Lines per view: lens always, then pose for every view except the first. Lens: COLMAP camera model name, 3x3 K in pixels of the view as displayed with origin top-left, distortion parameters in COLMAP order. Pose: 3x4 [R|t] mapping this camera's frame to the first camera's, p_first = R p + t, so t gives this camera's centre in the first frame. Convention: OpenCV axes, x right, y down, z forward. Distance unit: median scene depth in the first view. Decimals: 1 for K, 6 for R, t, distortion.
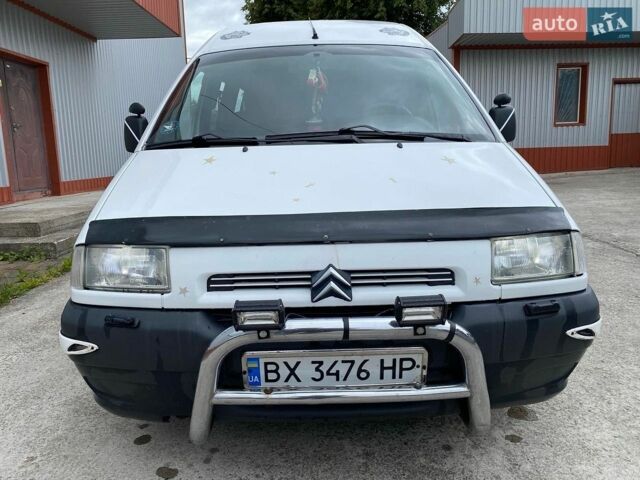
lens RADIAL K [[481.3, 0, 317.8], [0, 481.3, 235.3], [0, 0, 1]] dist [0.016780, -0.019918]
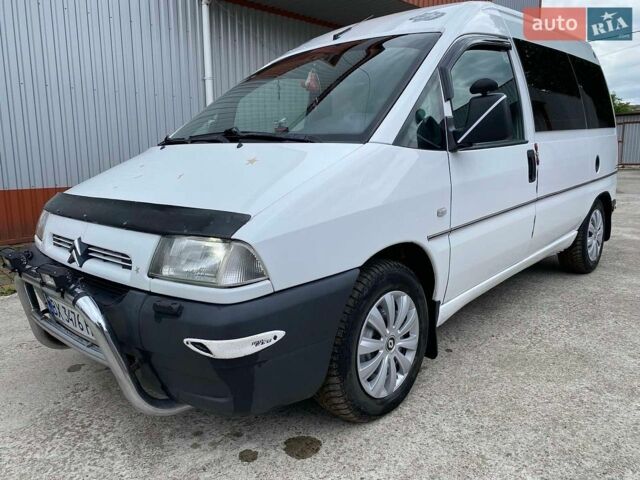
lens RADIAL K [[481.3, 0, 320.9], [0, 481.3, 240.2], [0, 0, 1]] dist [0.016780, -0.019918]
pose [[0.723294, 0.132061, -0.677795, 1.056863], [-0.125426, 0.990340, 0.059111, -0.068746], [0.679054, 0.042259, 0.732871, 0.371798]]
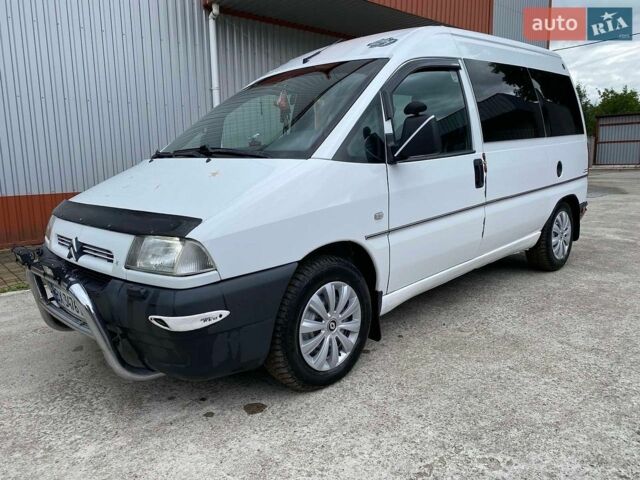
lens RADIAL K [[481.3, 0, 320.5], [0, 481.3, 242.6], [0, 0, 1]] dist [0.016780, -0.019918]
pose [[0.692622, 0.133479, -0.708843, 1.315610], [-0.121841, 0.990257, 0.067418, -0.097211], [0.710935, 0.039671, 0.702138, 0.346279]]
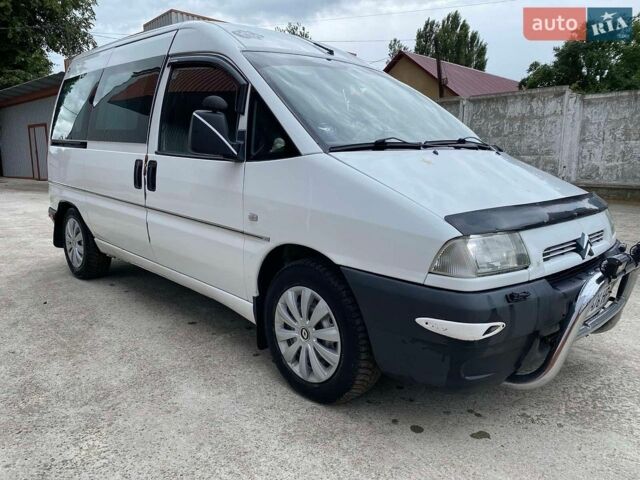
lens RADIAL K [[481.3, 0, 315.8], [0, 481.3, 239.8], [0, 0, 1]] dist [0.016780, -0.019918]
pose [[0.730627, -0.092415, 0.676494, -1.184298], [0.106861, 0.994065, 0.020385, -0.025239], [-0.674363, 0.057397, 0.736166, 0.360004]]
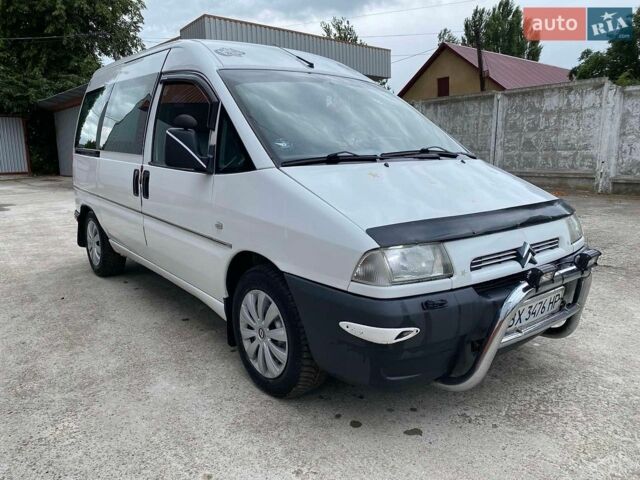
lens RADIAL K [[481.3, 0, 315.6], [0, 481.3, 240.2], [0, 0, 1]] dist [0.016780, -0.019918]
pose [[0.792687, -0.097357, 0.601805, -1.066907], [0.105460, 0.994182, 0.021924, -0.034482], [-0.600438, 0.046087, 0.798342, 0.143597]]
